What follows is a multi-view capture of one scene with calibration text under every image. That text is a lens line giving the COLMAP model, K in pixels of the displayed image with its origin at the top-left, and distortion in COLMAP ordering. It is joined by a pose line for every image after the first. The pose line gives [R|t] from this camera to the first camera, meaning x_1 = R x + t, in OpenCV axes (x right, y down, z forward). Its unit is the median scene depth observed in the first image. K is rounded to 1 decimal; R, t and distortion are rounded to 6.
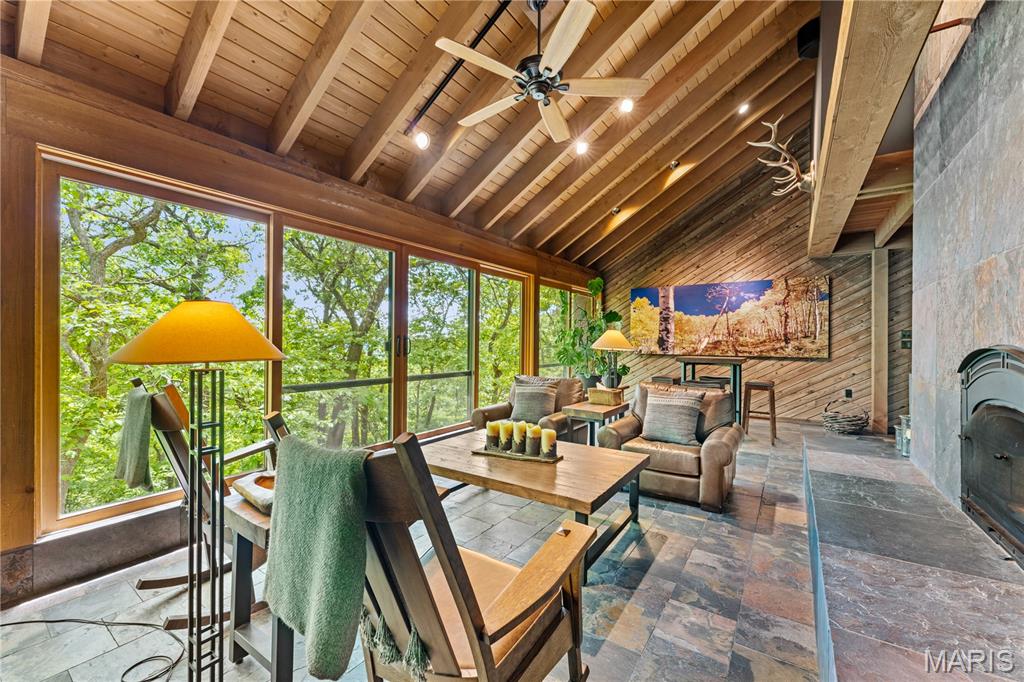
lens RADIAL K [[409.5, 0, 511.3], [0, 409.5, 342.1], [0, 0, 1]] dist [0.002621, 0.000104]
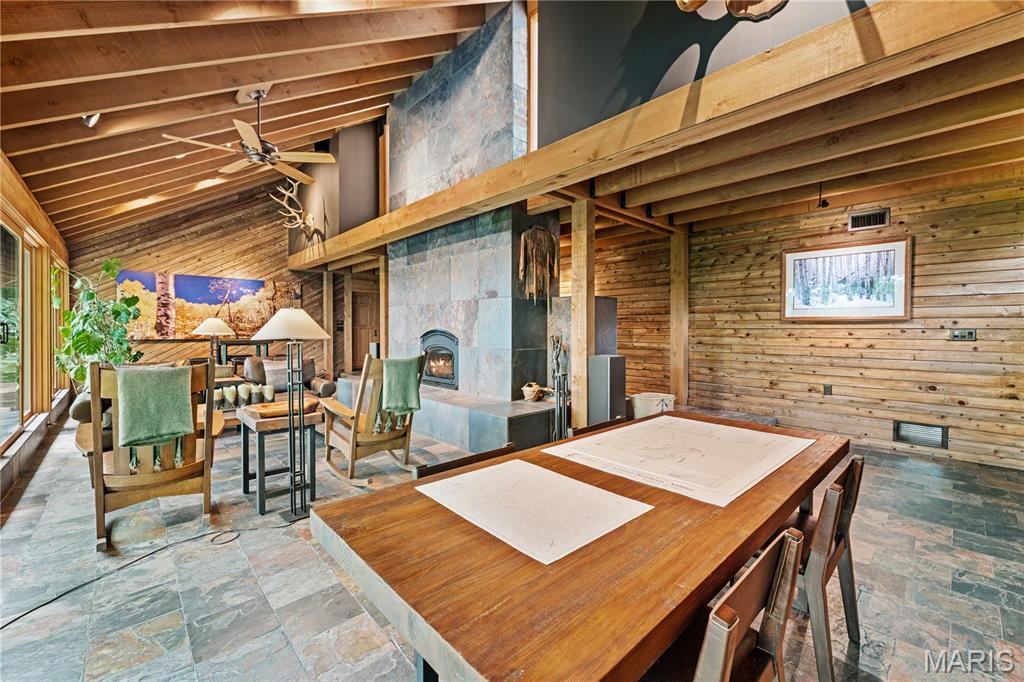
lens RADIAL K [[409.5, 0, 514.0], [0, 409.5, 334.2], [0, 0, 1]] dist [0.002621, 0.000104]
pose [[0.231689, -0.015342, 0.972669, -0.446145], [-0.001803, 0.999867, 0.016201, -0.001307], [-0.972788, -0.005507, 0.231630, -0.093209]]
